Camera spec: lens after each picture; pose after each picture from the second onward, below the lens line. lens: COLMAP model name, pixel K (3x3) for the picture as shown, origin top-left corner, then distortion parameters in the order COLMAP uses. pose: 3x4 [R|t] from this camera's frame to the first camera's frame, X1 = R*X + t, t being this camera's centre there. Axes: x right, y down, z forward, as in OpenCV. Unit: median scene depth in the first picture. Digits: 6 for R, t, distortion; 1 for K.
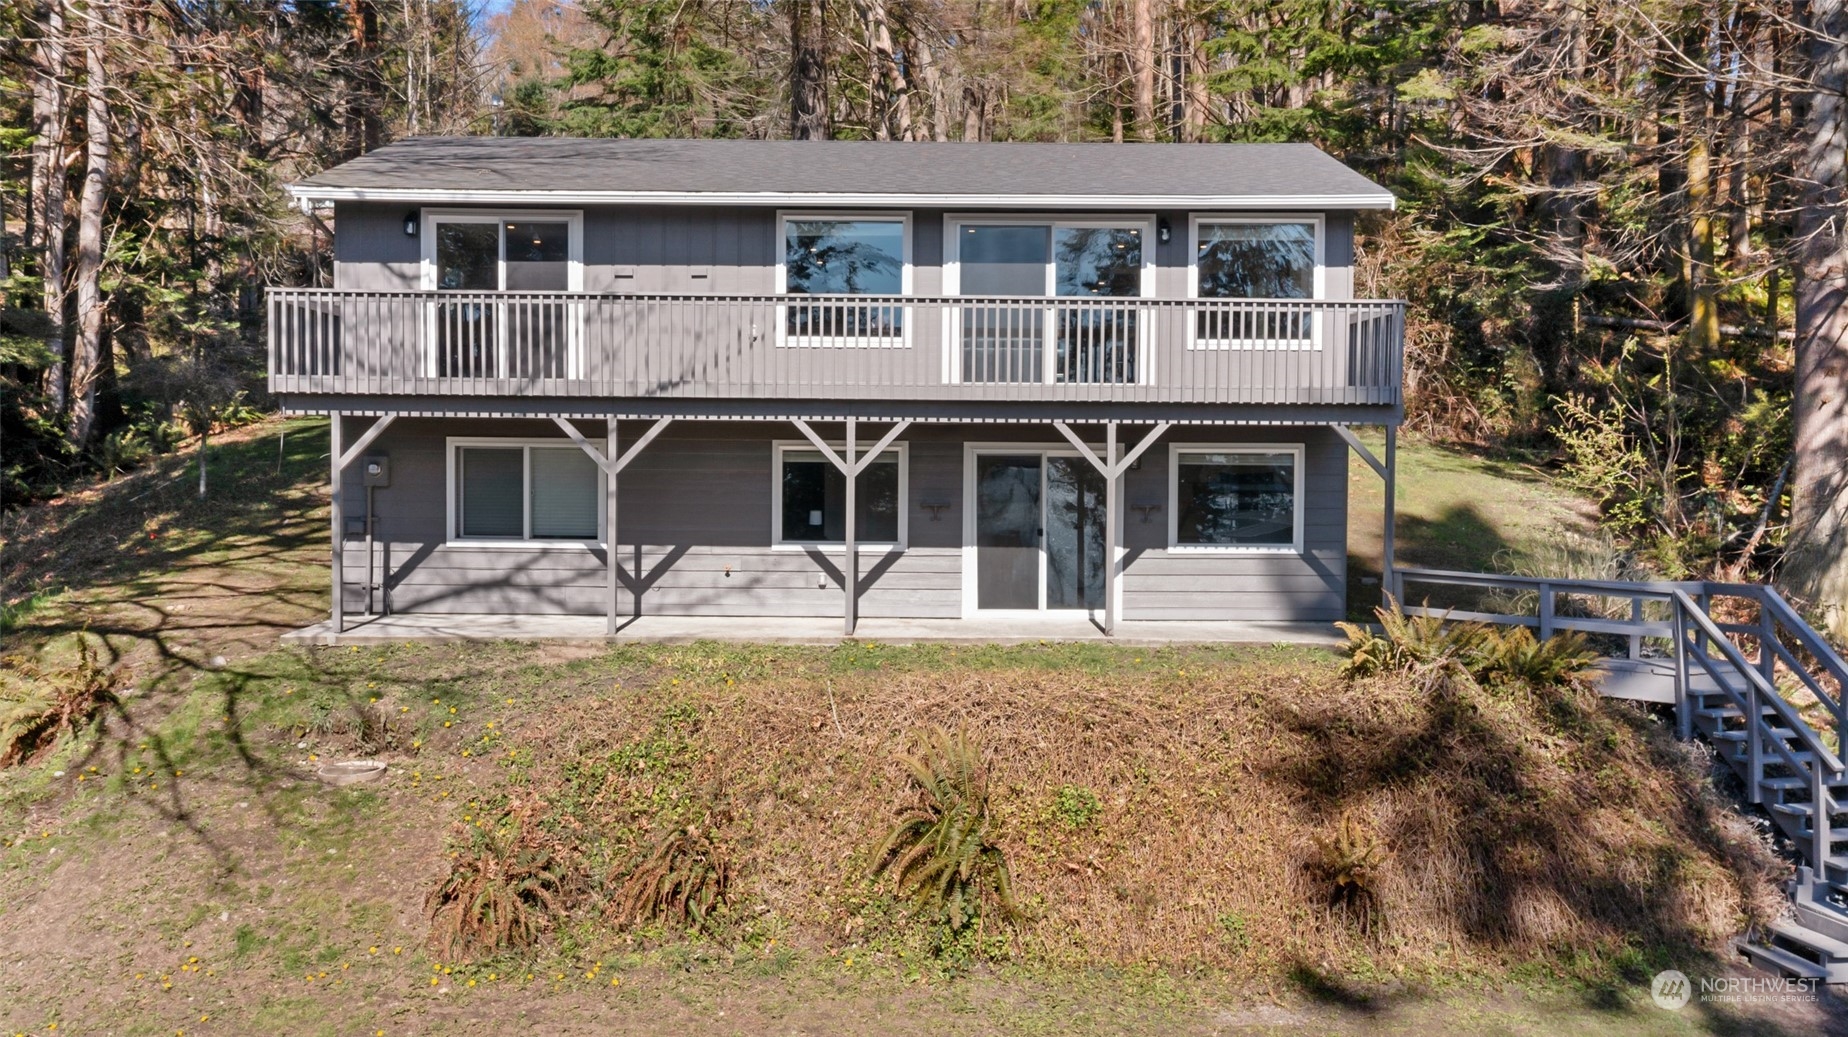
lens RADIAL K [[1569.8, 0, 924.0], [0, 1569.8, 518.5], [0, 0, 1]] dist [0.092333, -0.000102]
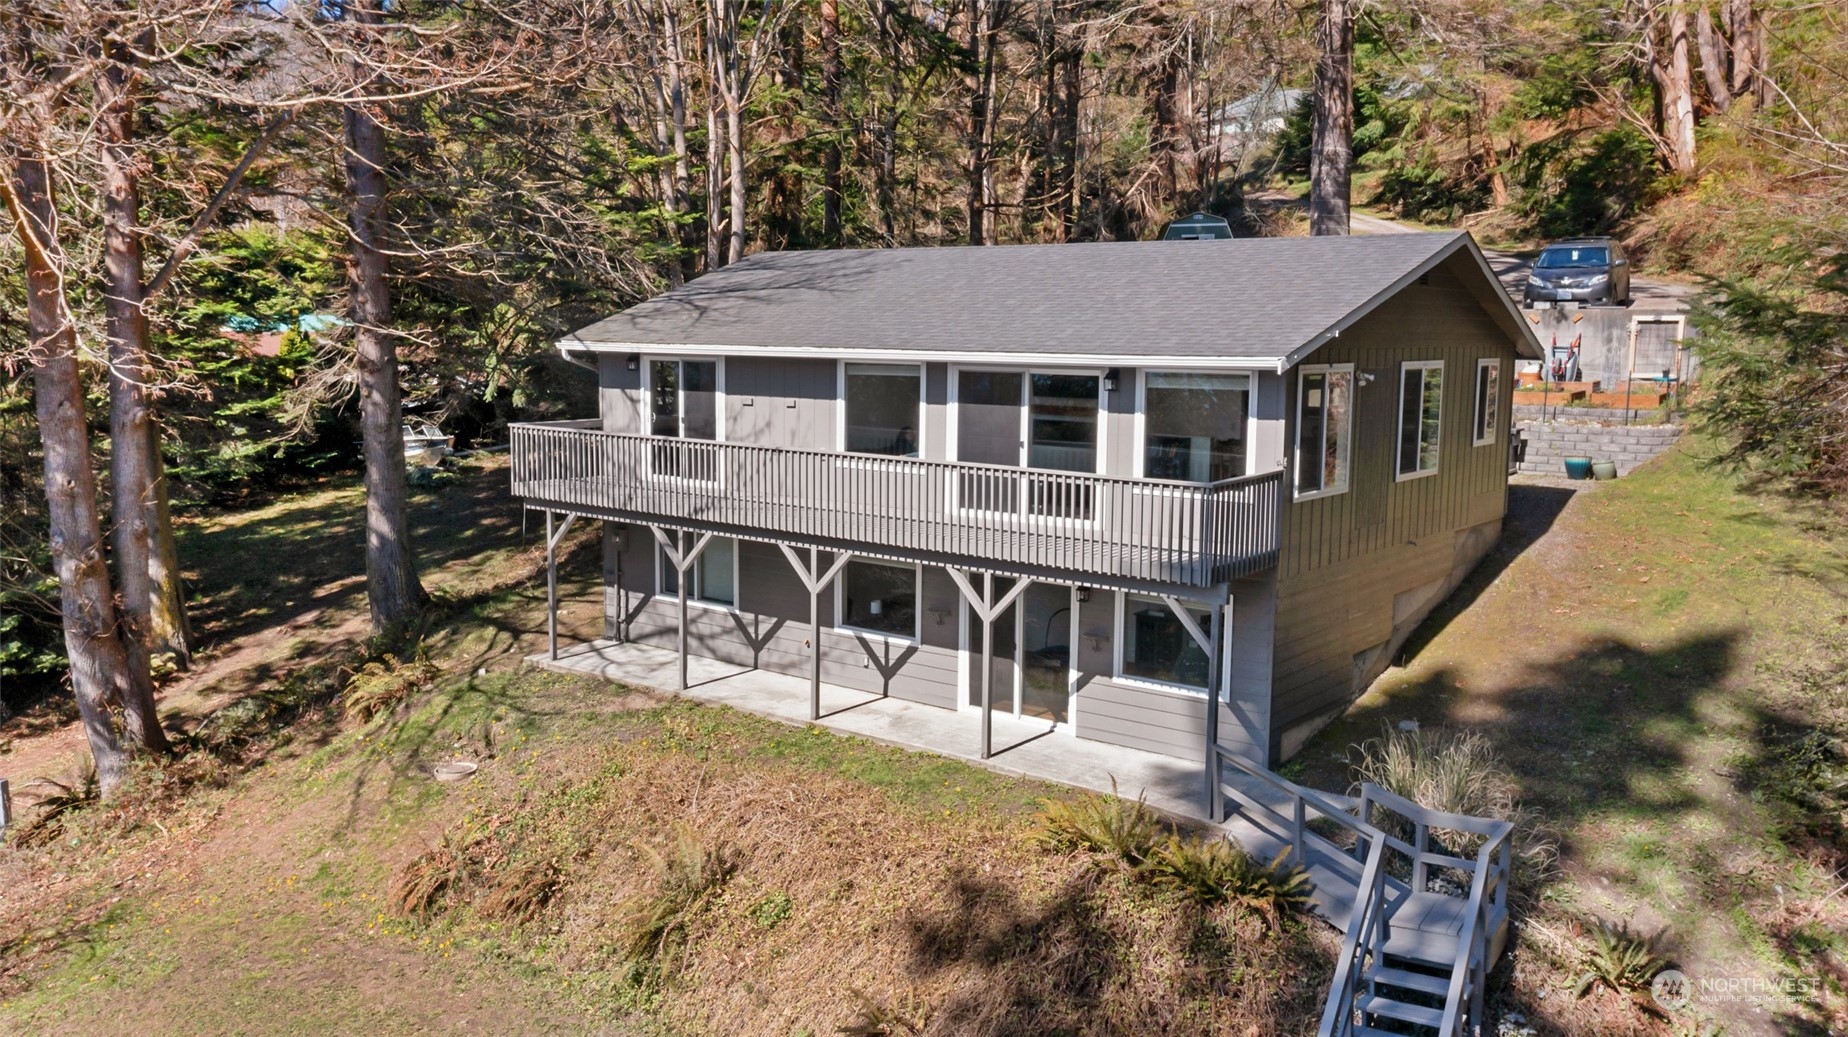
lens RADIAL K [[1569.8, 0, 924.0], [0, 1569.8, 518.5], [0, 0, 1]] dist [0.092333, -0.000102]
pose [[0.775300, 0.084526, -0.625911, 0.715896], [-0.023247, 0.994152, 0.105460, -0.198080], [0.631165, -0.067212, 0.772731, 0.105867]]
